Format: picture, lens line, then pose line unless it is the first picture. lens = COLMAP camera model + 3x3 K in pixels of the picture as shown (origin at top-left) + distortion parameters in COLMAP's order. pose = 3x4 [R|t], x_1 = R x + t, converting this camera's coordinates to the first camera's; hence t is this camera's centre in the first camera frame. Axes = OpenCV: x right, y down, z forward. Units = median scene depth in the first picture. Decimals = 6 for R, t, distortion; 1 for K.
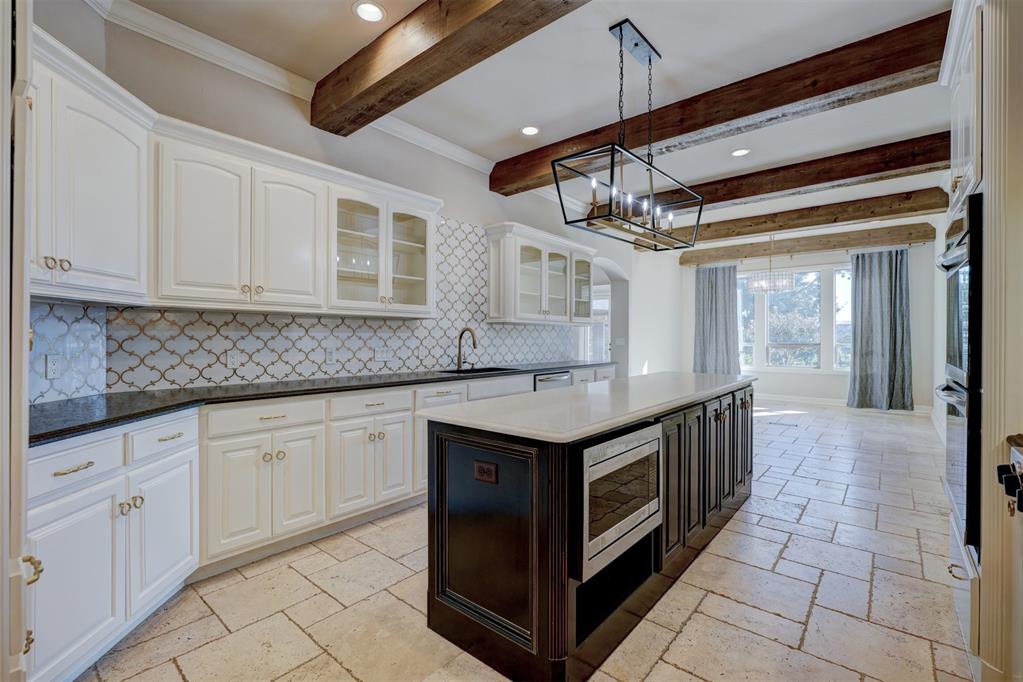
lens RADIAL K [[459.9, 0, 503.4], [0, 459.9, 337.7], [0, 0, 1]] dist [-0.003951, 0.001737]
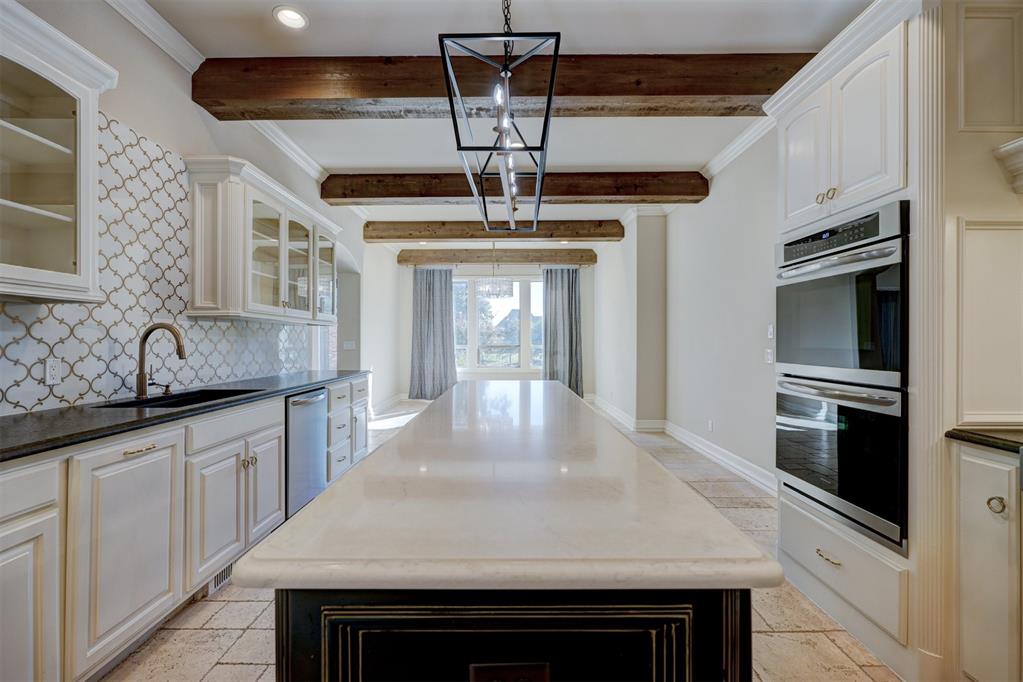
lens RADIAL K [[459.9, 0, 511.6], [0, 459.9, 341.4], [0, 0, 1]] dist [-0.003951, 0.001737]
pose [[0.759746, -0.003650, 0.650209, -0.089100], [0.002643, 0.999993, 0.002525, 0.000319], [-0.650214, -0.000200, 0.759751, 0.218480]]
